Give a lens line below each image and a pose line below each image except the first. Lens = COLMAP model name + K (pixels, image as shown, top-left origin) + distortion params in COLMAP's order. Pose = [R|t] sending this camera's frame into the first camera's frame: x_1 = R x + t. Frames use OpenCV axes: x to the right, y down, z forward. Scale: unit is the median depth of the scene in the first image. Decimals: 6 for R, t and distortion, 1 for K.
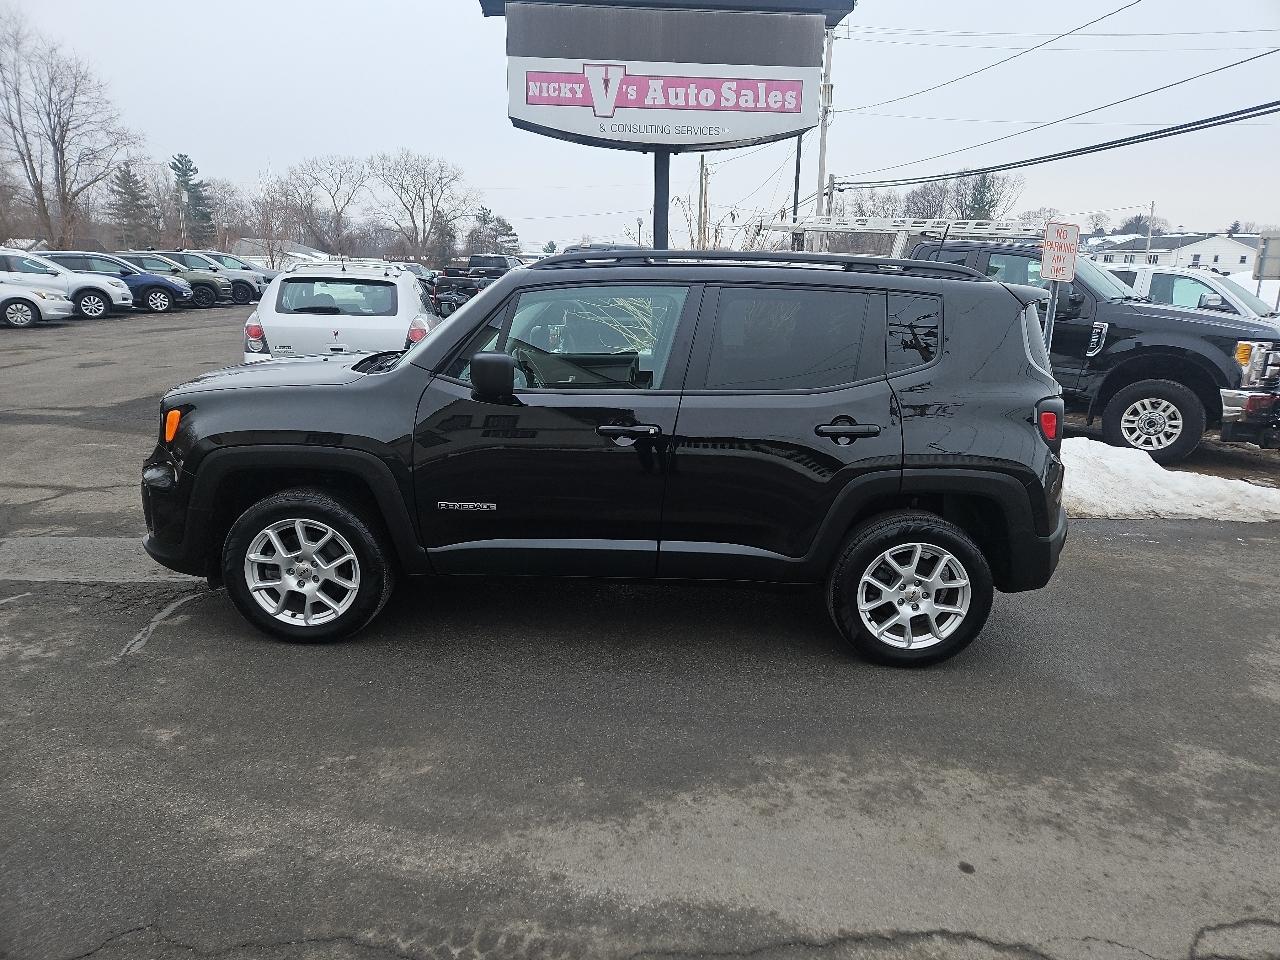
lens RADIAL K [[852.3, 0, 647.7], [0, 852.3, 481.2], [0, 0, 1]] dist [0.080215, -0.065014]
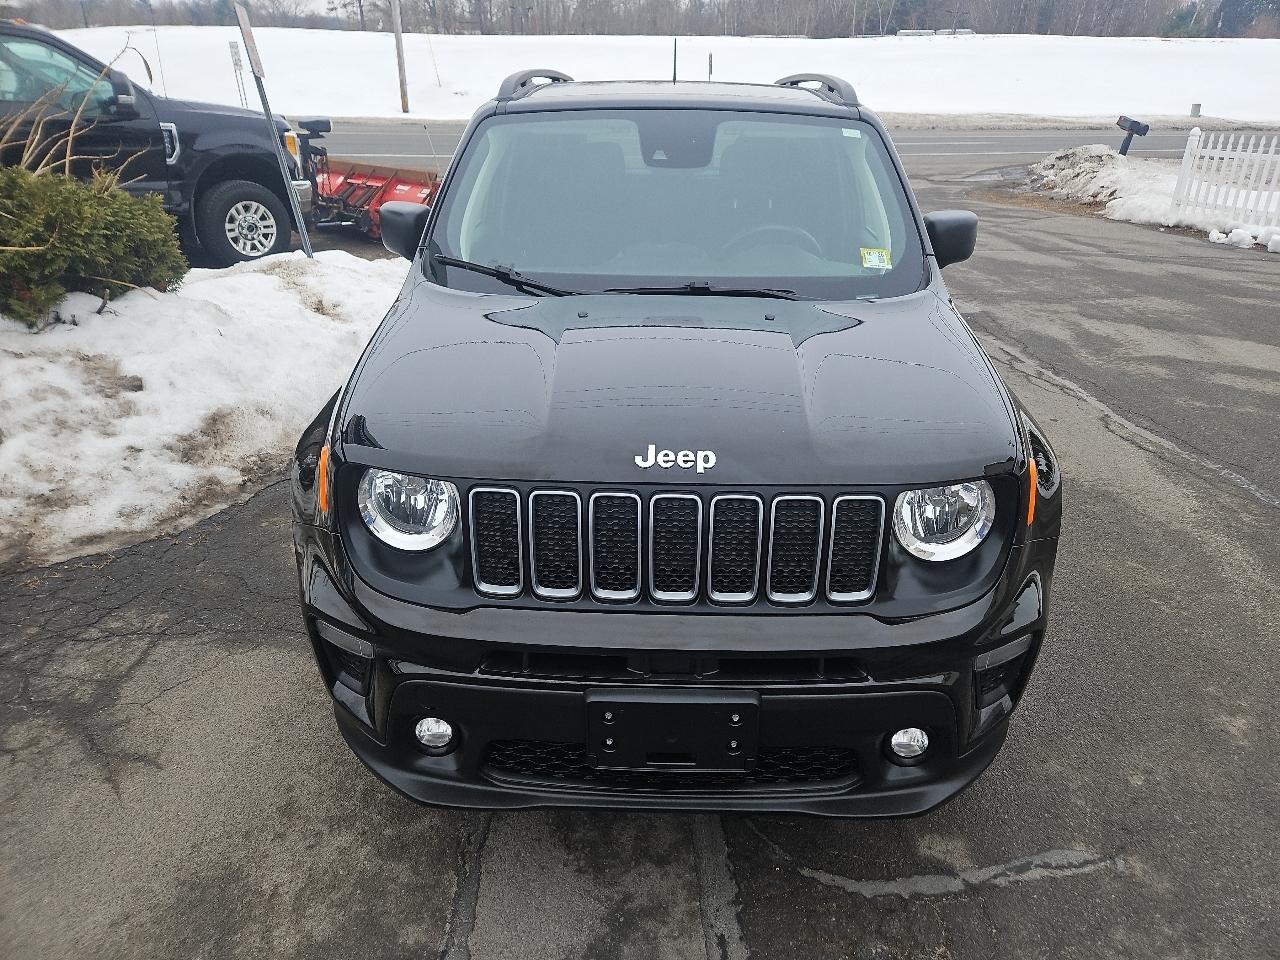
lens RADIAL K [[852.3, 0, 653.1], [0, 852.3, 478.9], [0, 0, 1]] dist [0.080215, -0.065014]
pose [[0.011659, -0.447350, 0.894283, -0.831813], [0.221604, 0.873260, 0.433945, -0.280196], [-0.975067, 0.193117, 0.109316, 0.971257]]
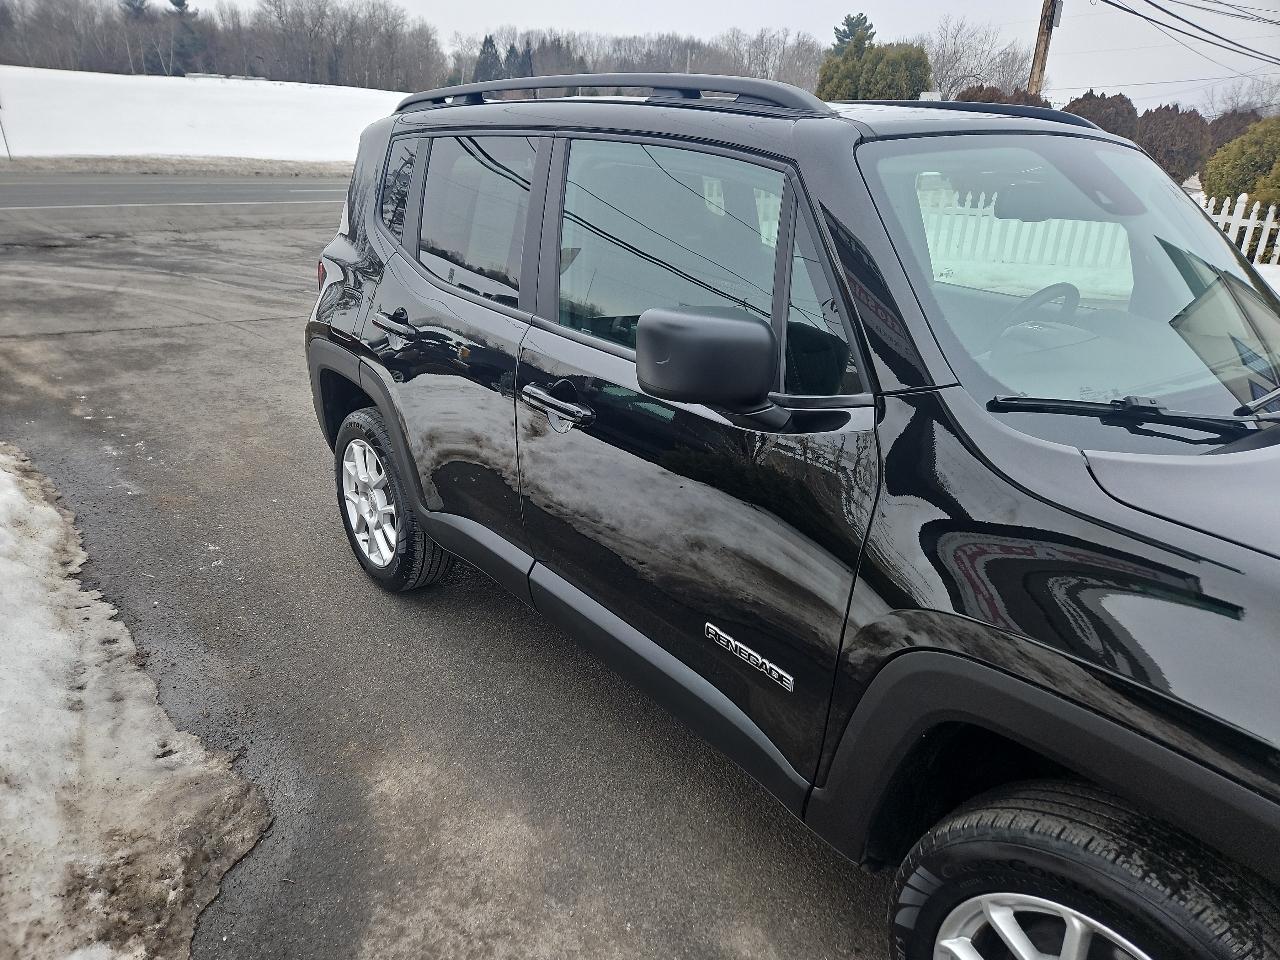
lens RADIAL K [[852.3, 0, 640.3], [0, 852.3, 480.4], [0, 0, 1]] dist [0.080215, -0.065014]
pose [[-0.635052, -0.327651, 0.699538, -0.384724], [0.128293, 0.848274, 0.513782, -0.342175], [-0.761741, 0.416024, -0.496663, 1.416988]]
